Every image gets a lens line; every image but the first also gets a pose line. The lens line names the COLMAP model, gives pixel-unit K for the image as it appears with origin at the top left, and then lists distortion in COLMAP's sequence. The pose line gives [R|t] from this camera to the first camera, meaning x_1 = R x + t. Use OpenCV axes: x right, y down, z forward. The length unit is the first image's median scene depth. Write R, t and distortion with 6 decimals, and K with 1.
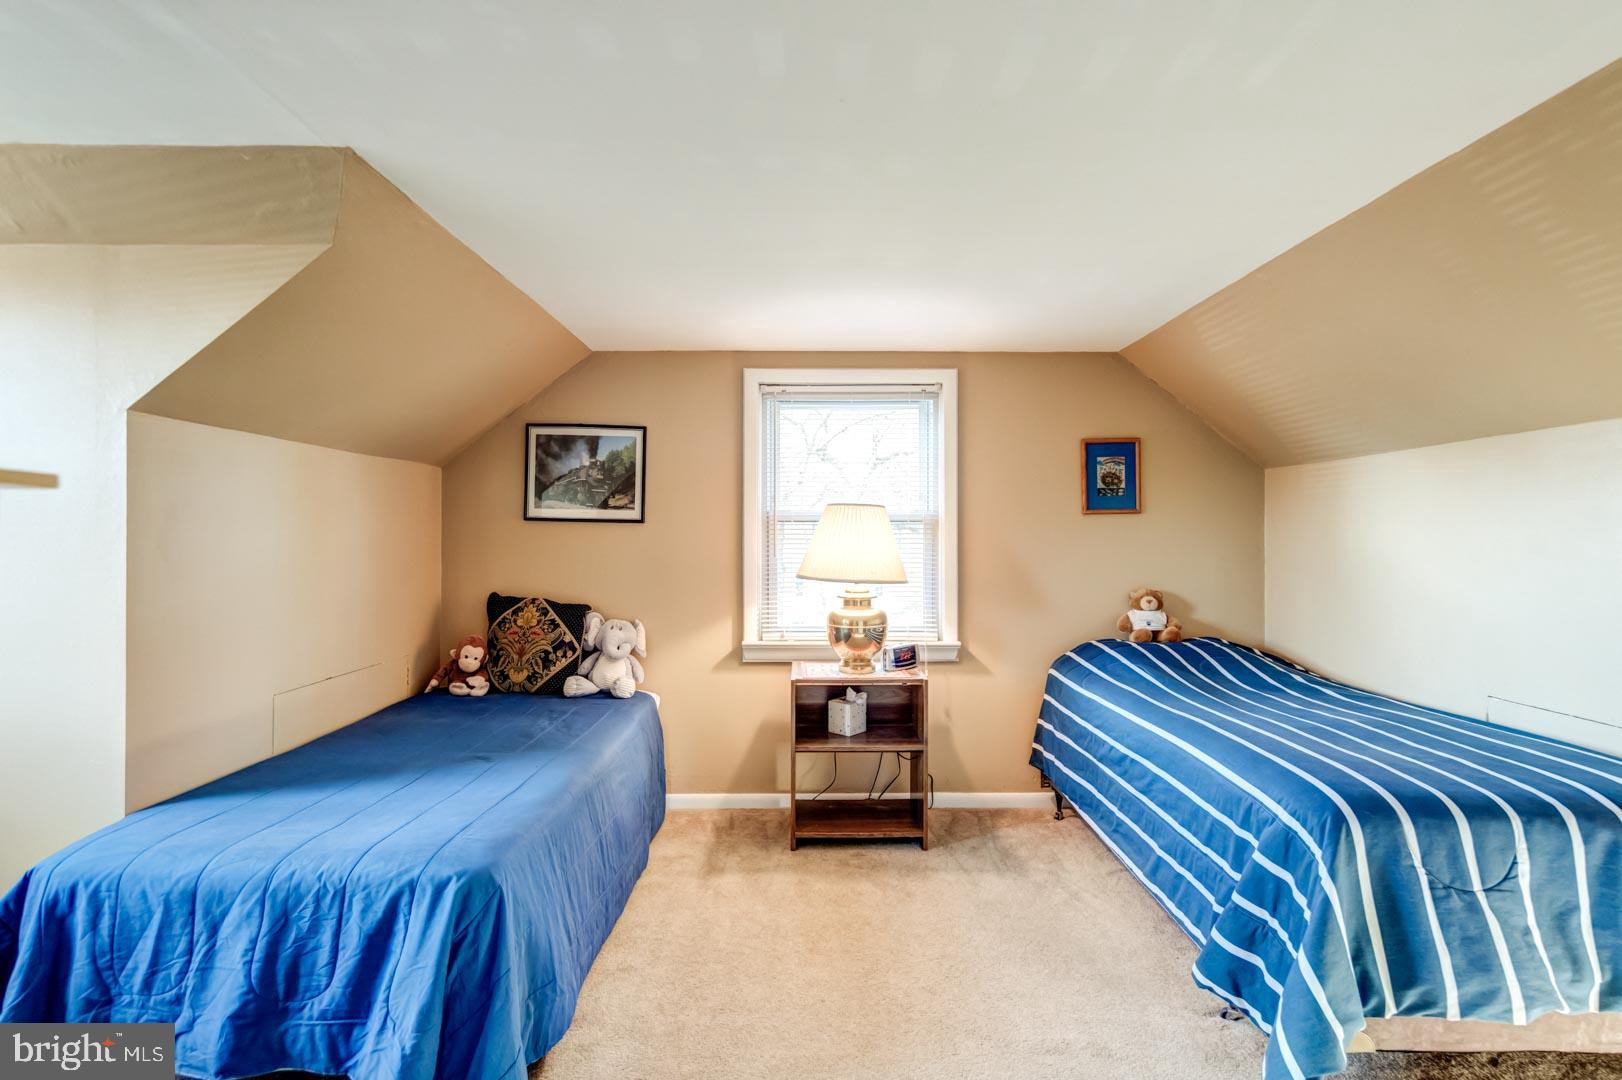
lens RADIAL K [[807.2, 0, 800.5], [0, 807.2, 538.6], [0, 0, 1]] dist [0.003379, 0.000823]
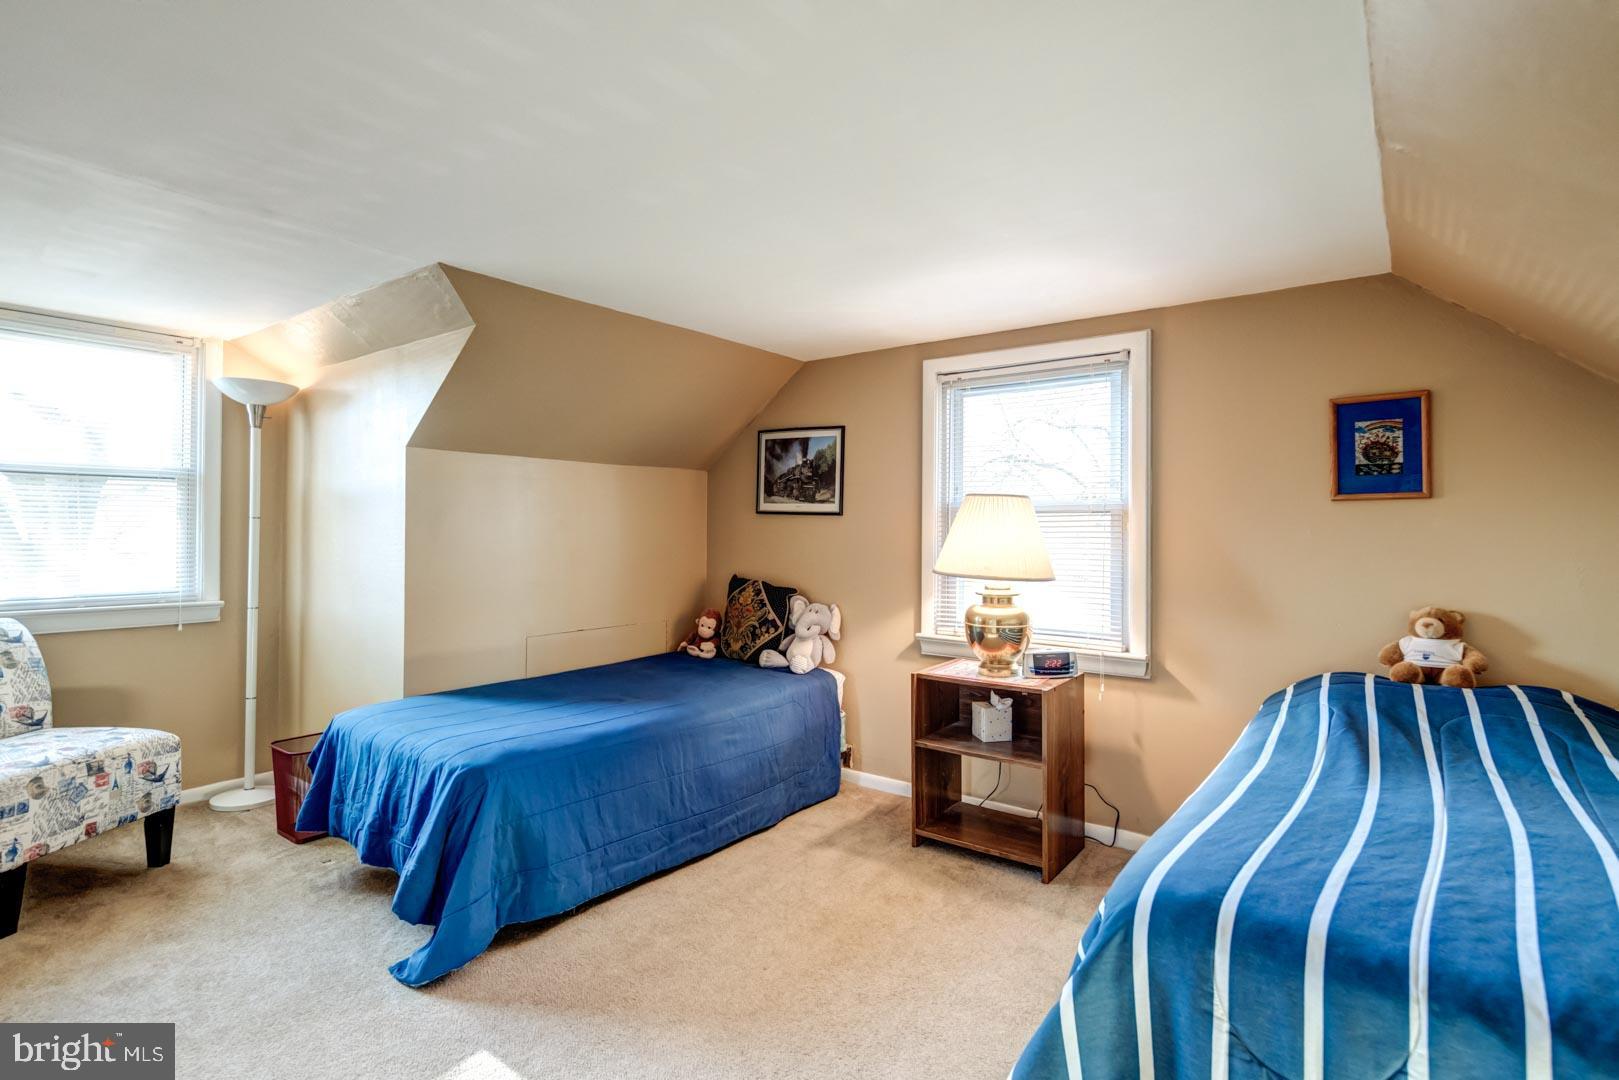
lens RADIAL K [[805.7, 0, 795.3], [0, 805.7, 529.8], [0, 0, 1]] dist [0.003379, 0.000823]
pose [[0.788593, 0.006235, -0.614884, 0.426698], [-0.007400, 0.999972, 0.000649, -0.000557], [0.614872, 0.004039, 0.788617, 0.117494]]
